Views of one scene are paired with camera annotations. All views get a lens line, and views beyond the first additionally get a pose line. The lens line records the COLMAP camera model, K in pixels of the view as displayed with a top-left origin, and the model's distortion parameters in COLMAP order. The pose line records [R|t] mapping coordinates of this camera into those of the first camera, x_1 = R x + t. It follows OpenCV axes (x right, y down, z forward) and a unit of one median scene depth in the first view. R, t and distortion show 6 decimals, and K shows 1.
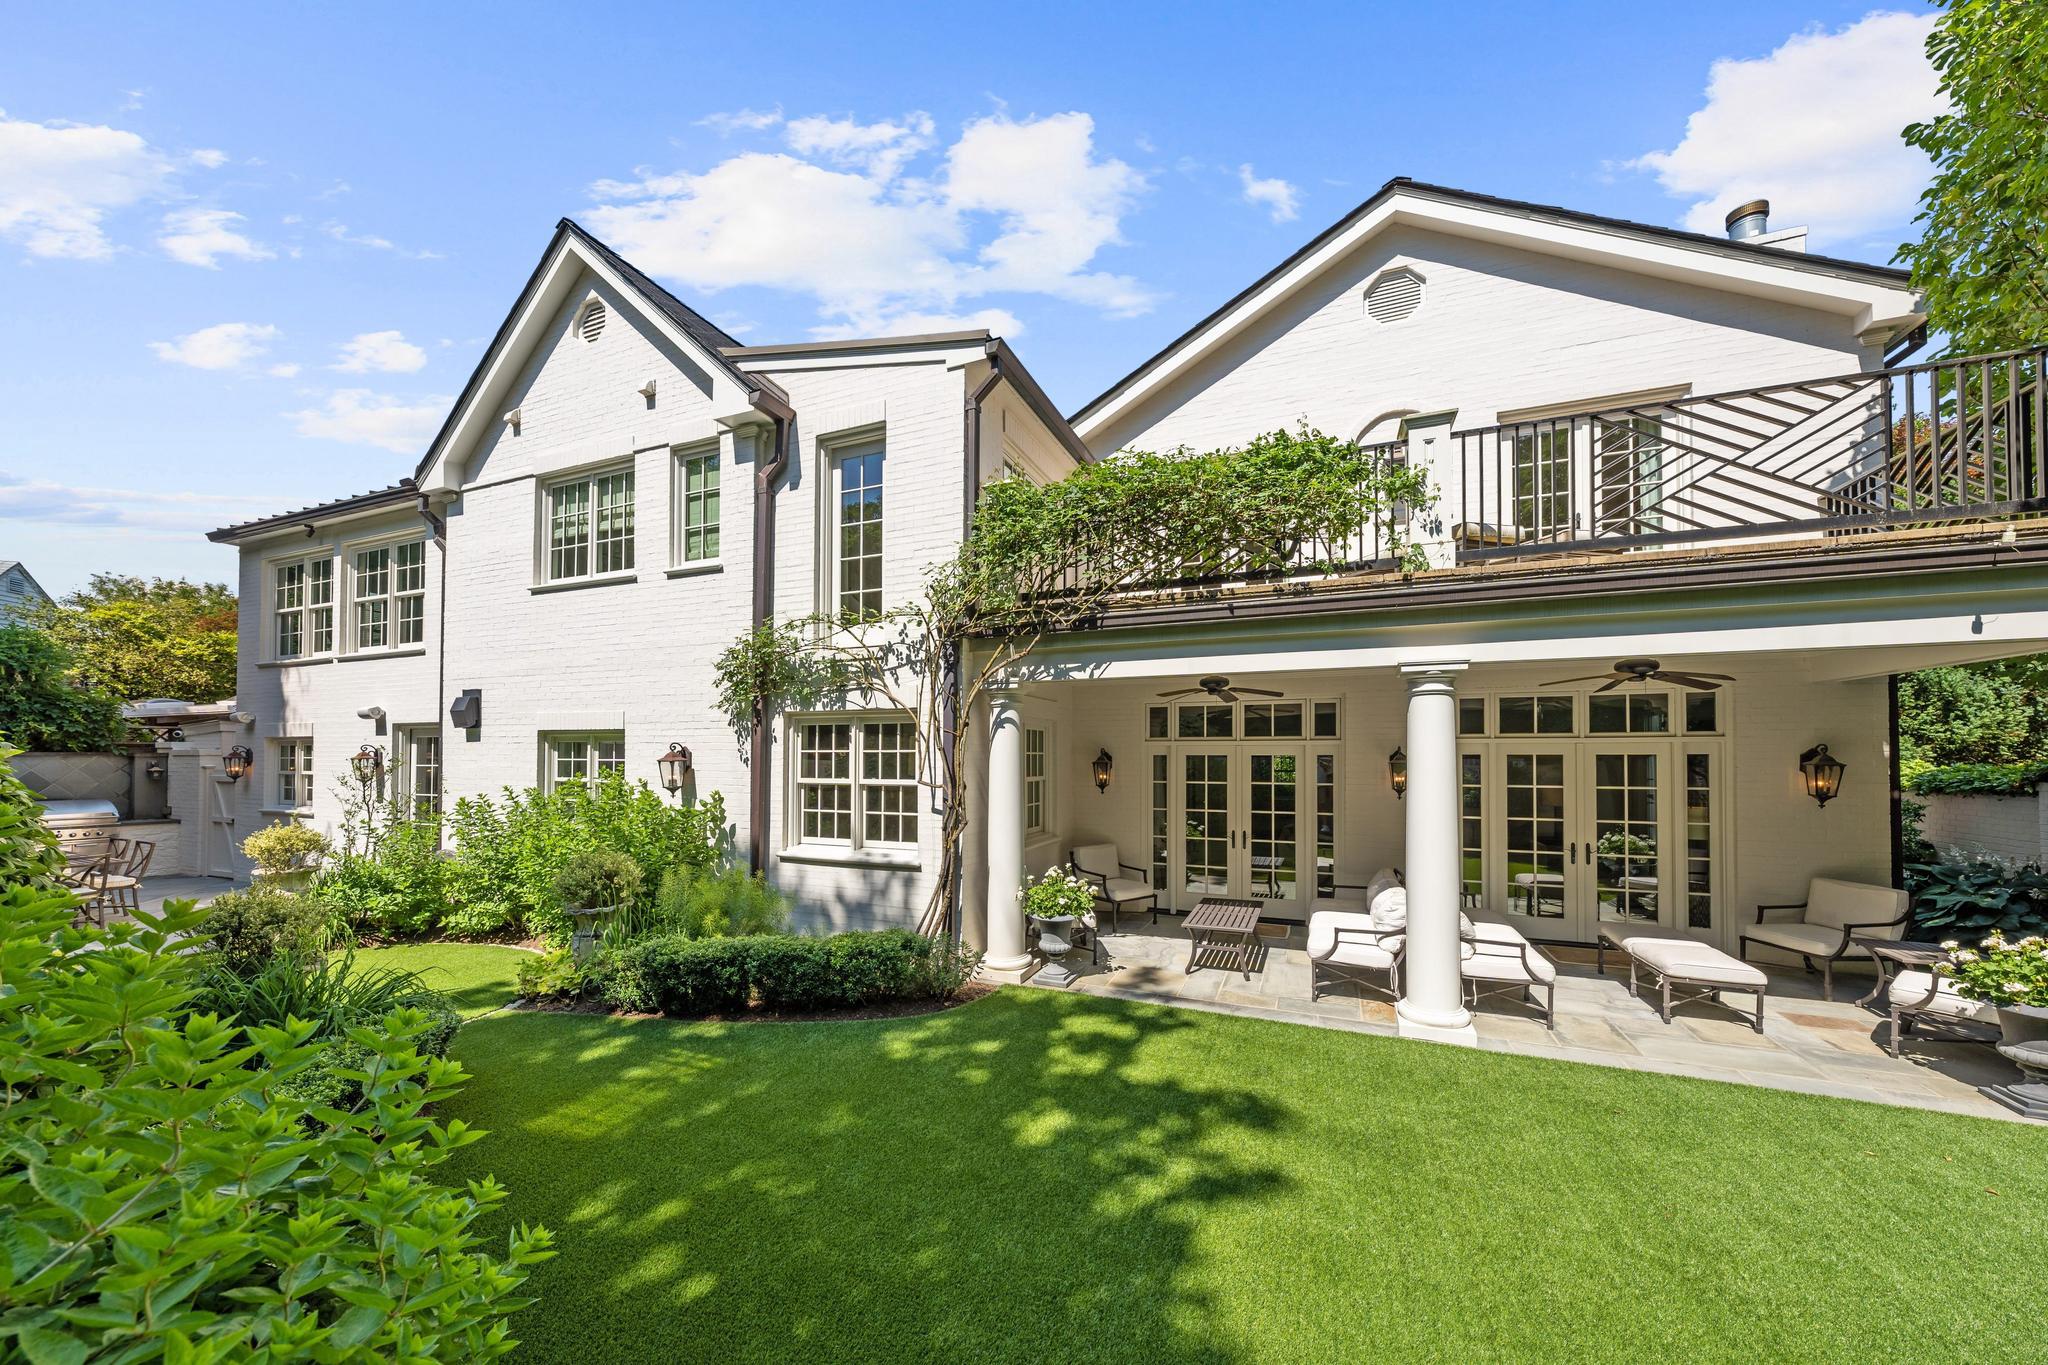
lens RADIAL K [[713.4, 0, 1024.1], [0, 713.4, 752.1], [0, 0, 1]] dist [0.004580, 0.000071]
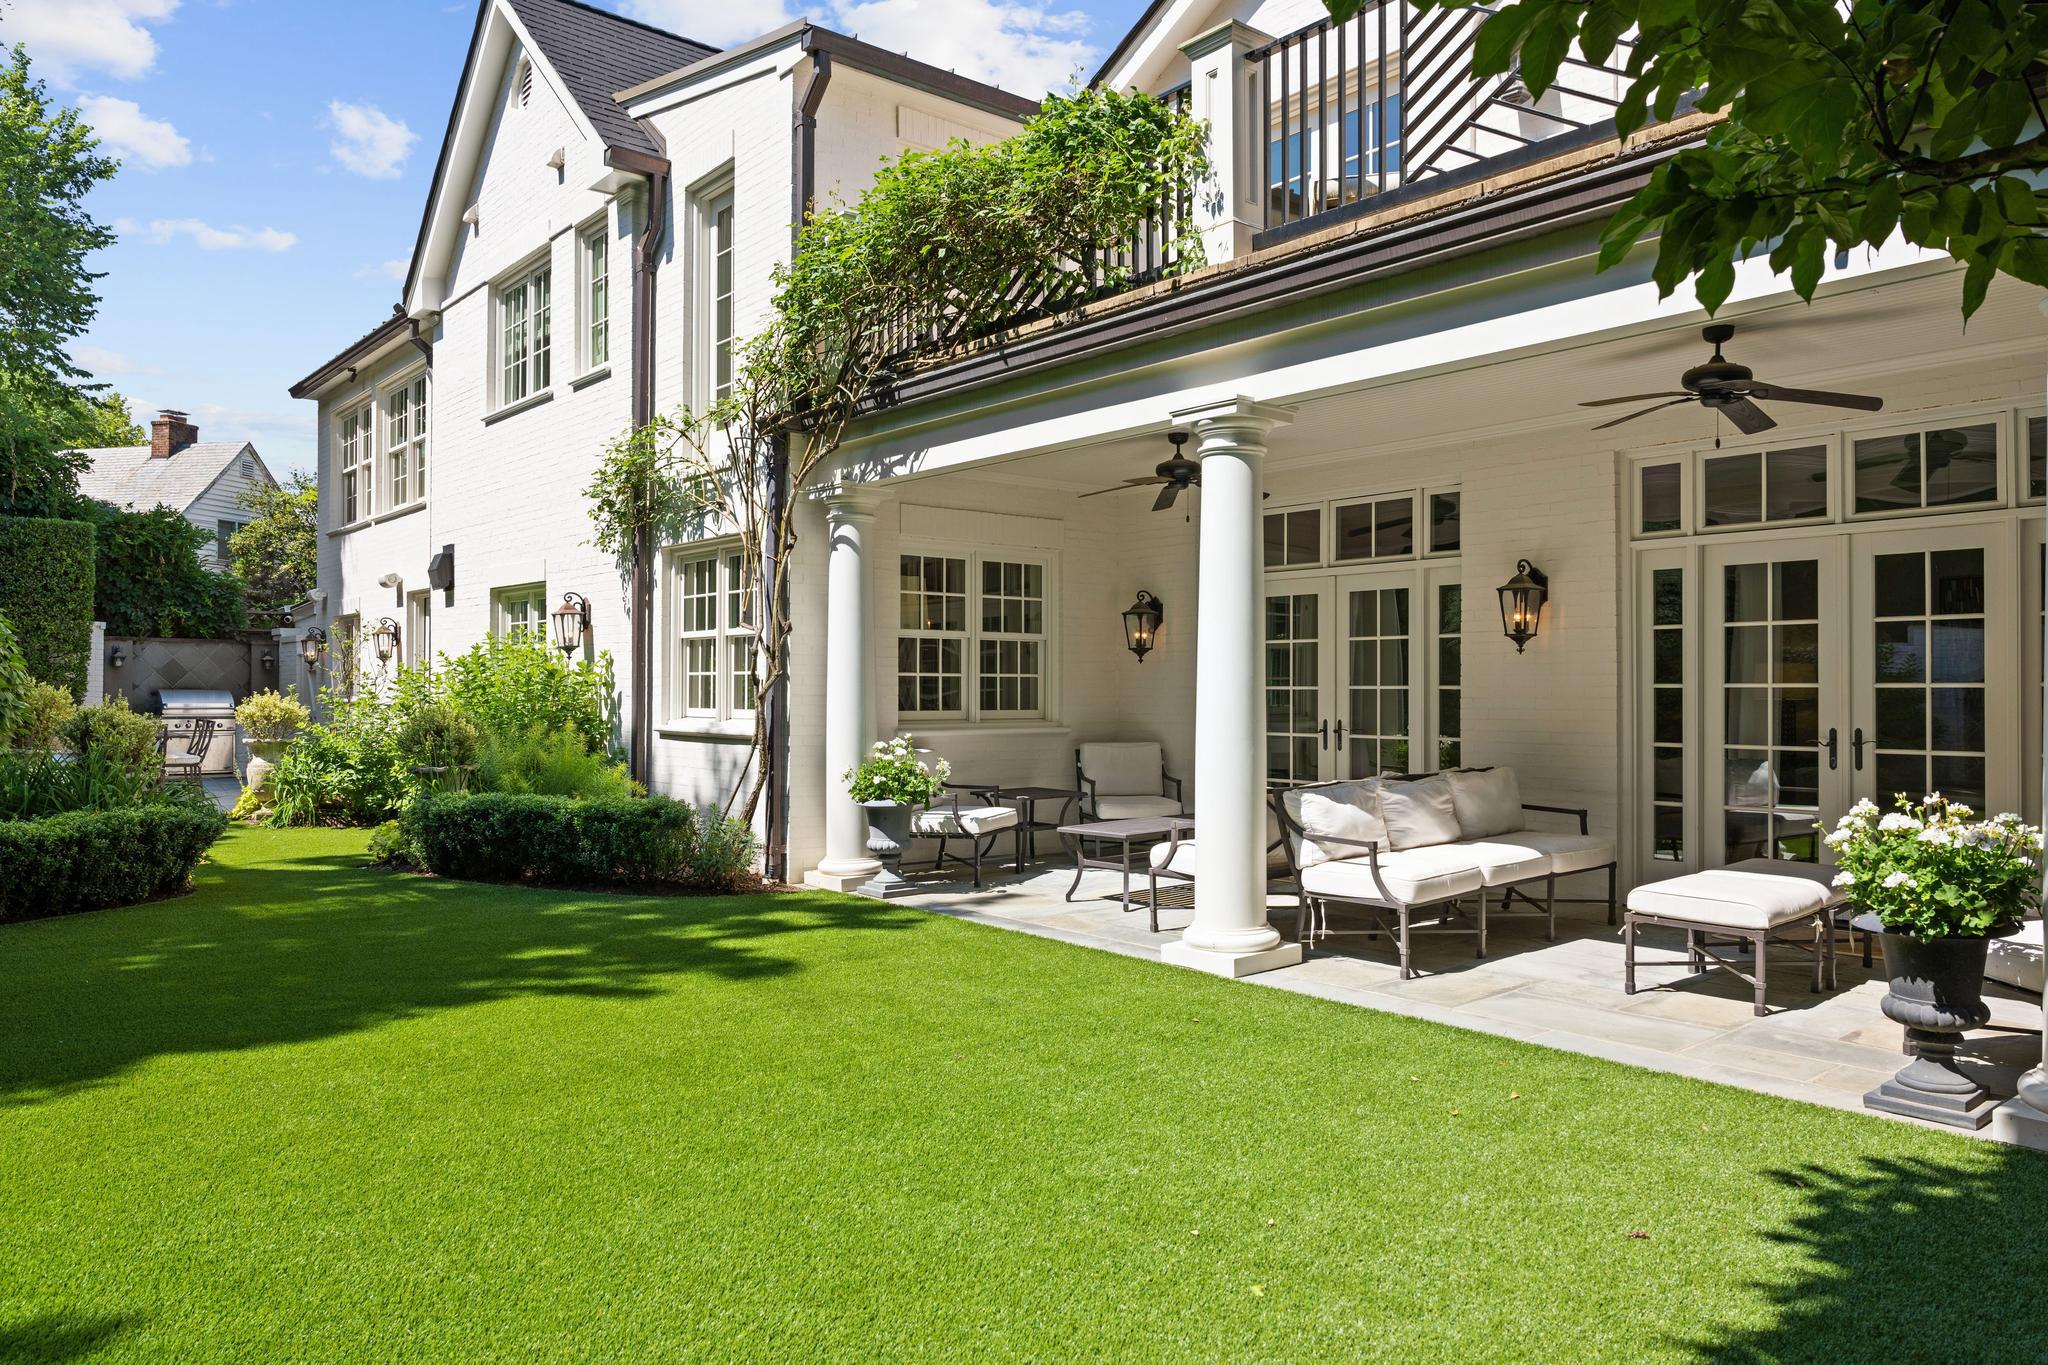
lens RADIAL K [[1407.0, 0, 1024.0], [0, 1407.0, 682.5], [0, 0, 1]] dist [0.044431, 0.000609]
pose [[0.877823, -0.002946, -0.478976, 0.732037], [0.002394, 0.999996, -0.001762, 0.092902], [0.478979, 0.000400, 0.877826, -0.168613]]
